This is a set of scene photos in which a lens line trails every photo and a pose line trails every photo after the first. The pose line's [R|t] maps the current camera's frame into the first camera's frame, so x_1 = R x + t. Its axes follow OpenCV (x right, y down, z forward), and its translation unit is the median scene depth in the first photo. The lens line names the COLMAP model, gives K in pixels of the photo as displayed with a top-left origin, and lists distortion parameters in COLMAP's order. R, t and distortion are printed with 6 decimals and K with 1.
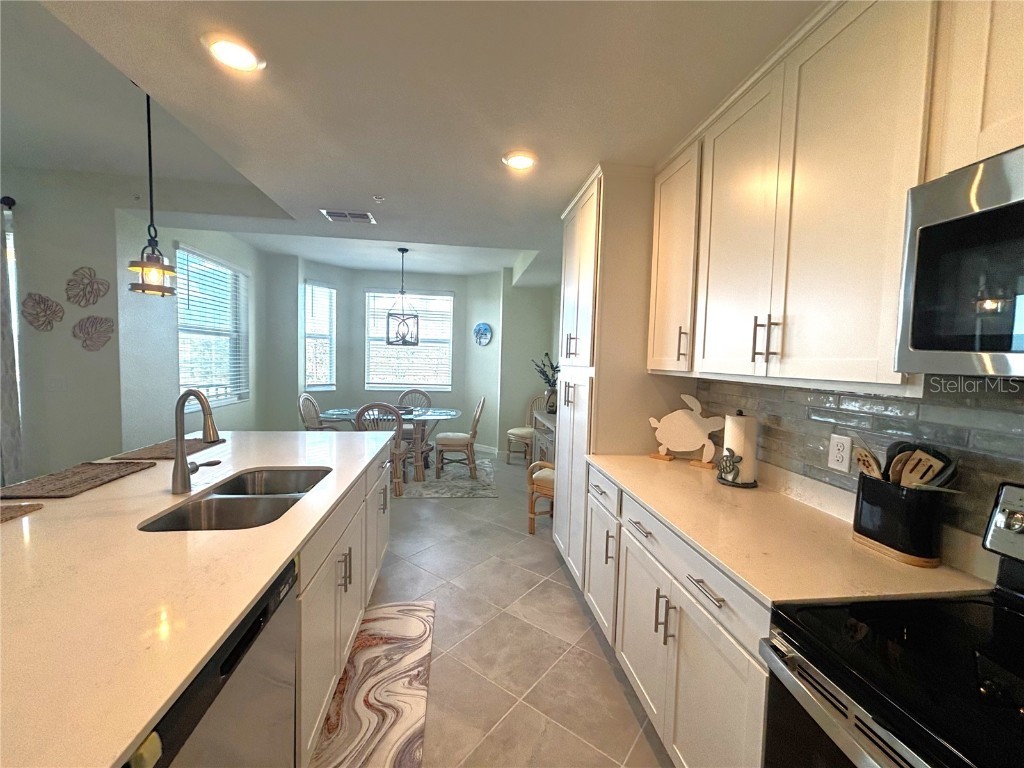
lens RADIAL K [[415.7, 0, 510.2], [0, 415.7, 383.5], [0, 0, 1]] dist [-0.001761, -0.000186]
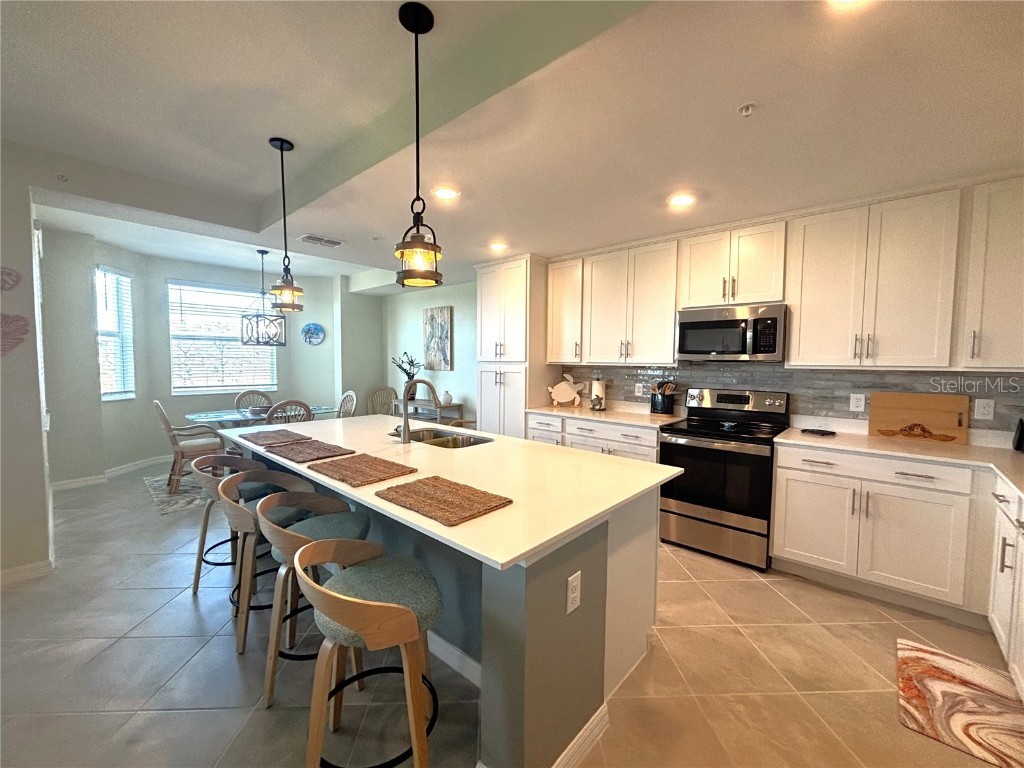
lens RADIAL K [[415.7, 0, 513.4], [0, 415.7, 382.4], [0, 0, 1]] dist [-0.001761, -0.000186]
pose [[0.753092, -0.057672, 0.655383, -1.100920], [0.050599, 0.998277, 0.029702, -0.005051], [-0.655967, 0.010793, 0.754713, -0.366626]]
